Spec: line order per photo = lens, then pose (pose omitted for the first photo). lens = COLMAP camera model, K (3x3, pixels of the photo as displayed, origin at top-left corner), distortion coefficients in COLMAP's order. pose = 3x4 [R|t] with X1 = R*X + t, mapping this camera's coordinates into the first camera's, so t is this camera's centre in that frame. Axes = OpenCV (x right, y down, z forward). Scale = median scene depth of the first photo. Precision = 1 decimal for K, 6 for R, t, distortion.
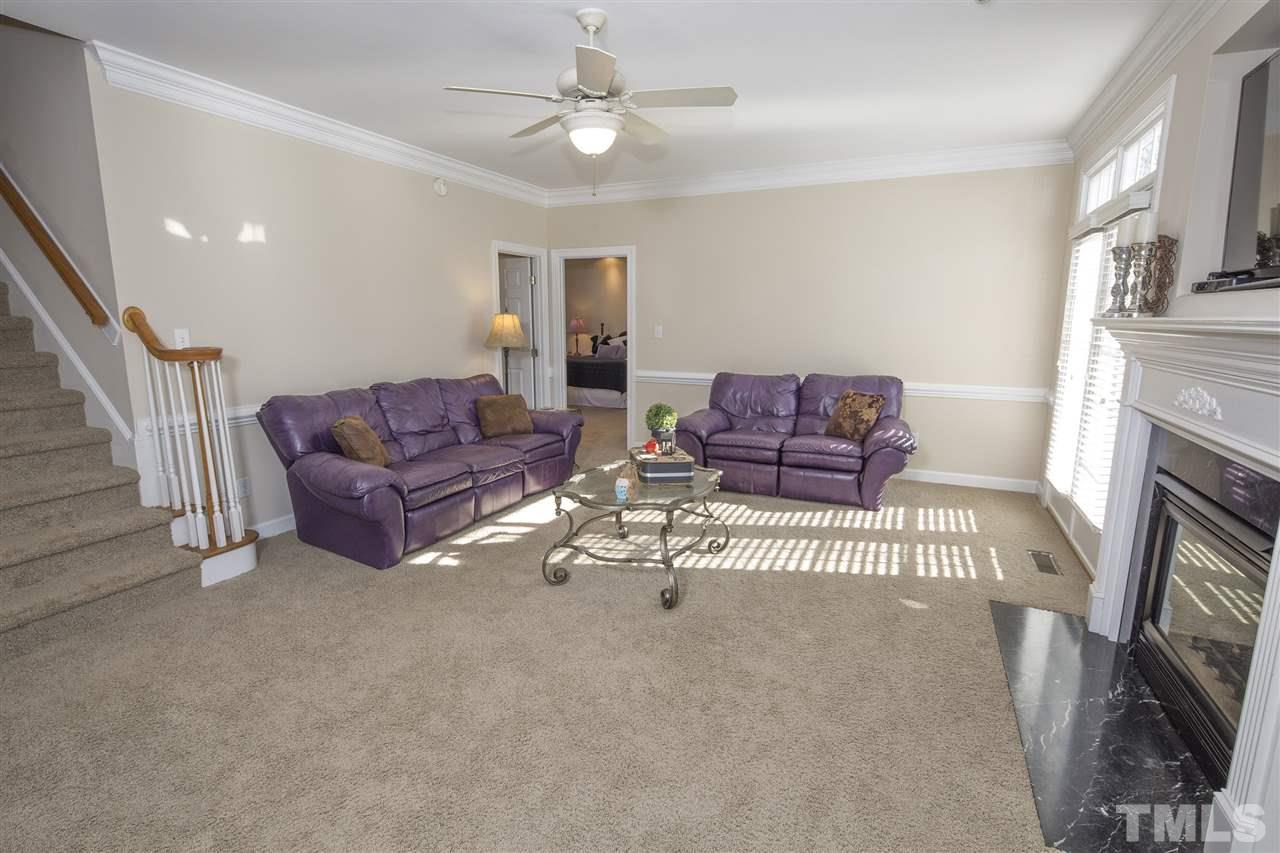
lens RADIAL K [[620.3, 0, 630.0], [0, 620.3, 426.9], [0, 0, 1]] dist [0.000210, -0.001756]
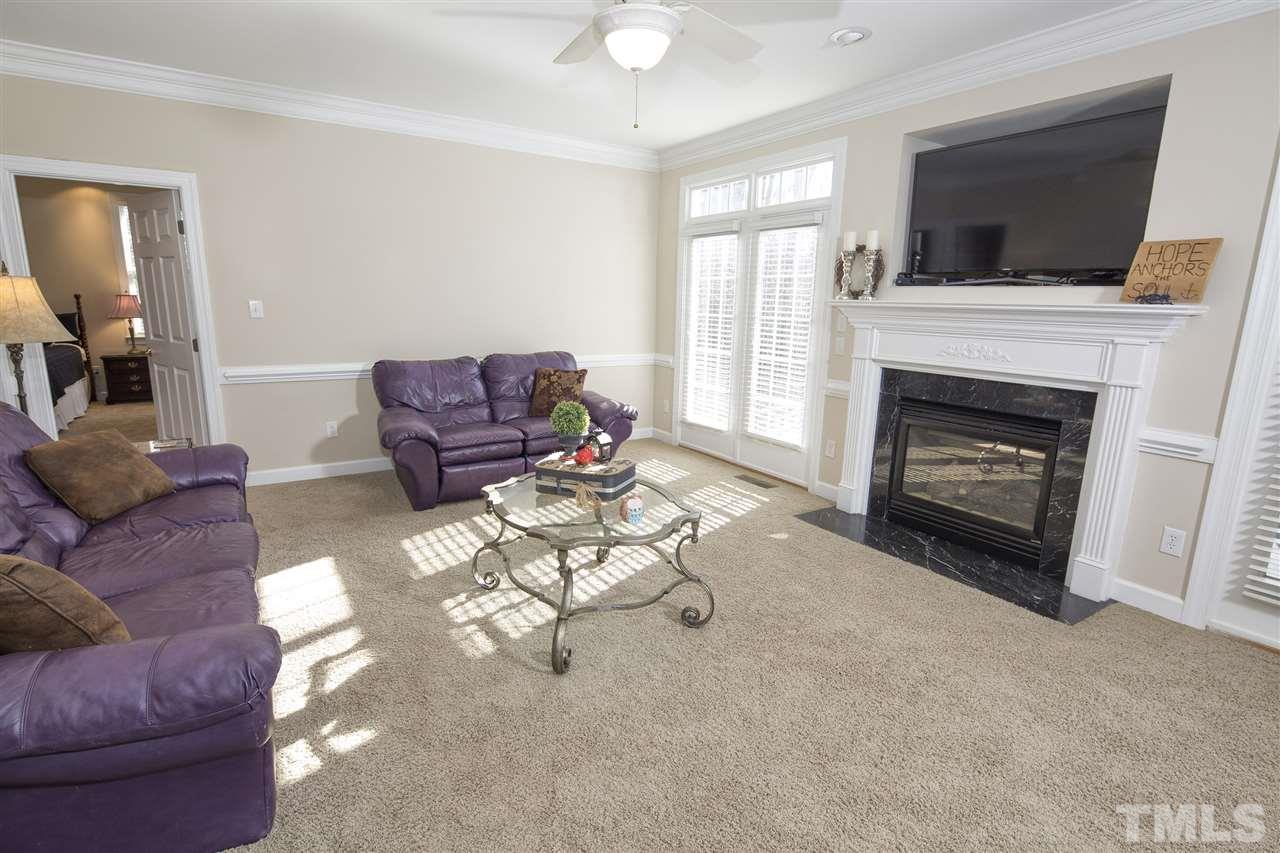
lens RADIAL K [[620.3, 0, 628.6], [0, 620.3, 427.9], [0, 0, 1]] dist [0.000210, -0.001756]
pose [[0.532957, -0.163199, 0.830255, -0.441911], [0.128839, 0.985434, 0.110998, -0.061736], [-0.836276, 0.047812, 0.546221, 0.384845]]
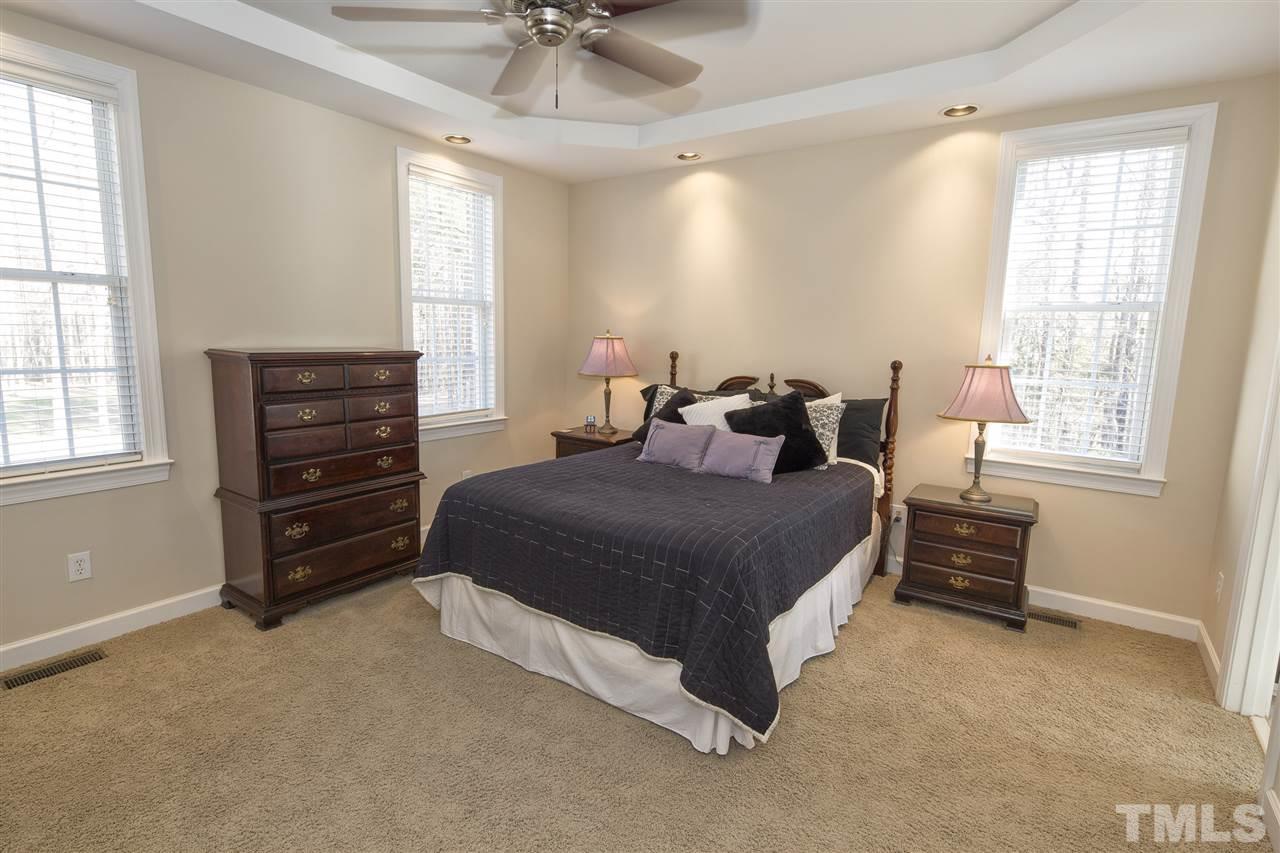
lens RADIAL K [[620.3, 0, 638.3], [0, 620.3, 418.8], [0, 0, 1]] dist [0.000210, -0.001756]
pose [[0.985387, 0.046599, -0.163831, -0.007989], [-0.052412, 0.998134, -0.031339, -0.292810], [0.162065, 0.039467, 0.985990, 1.607930]]
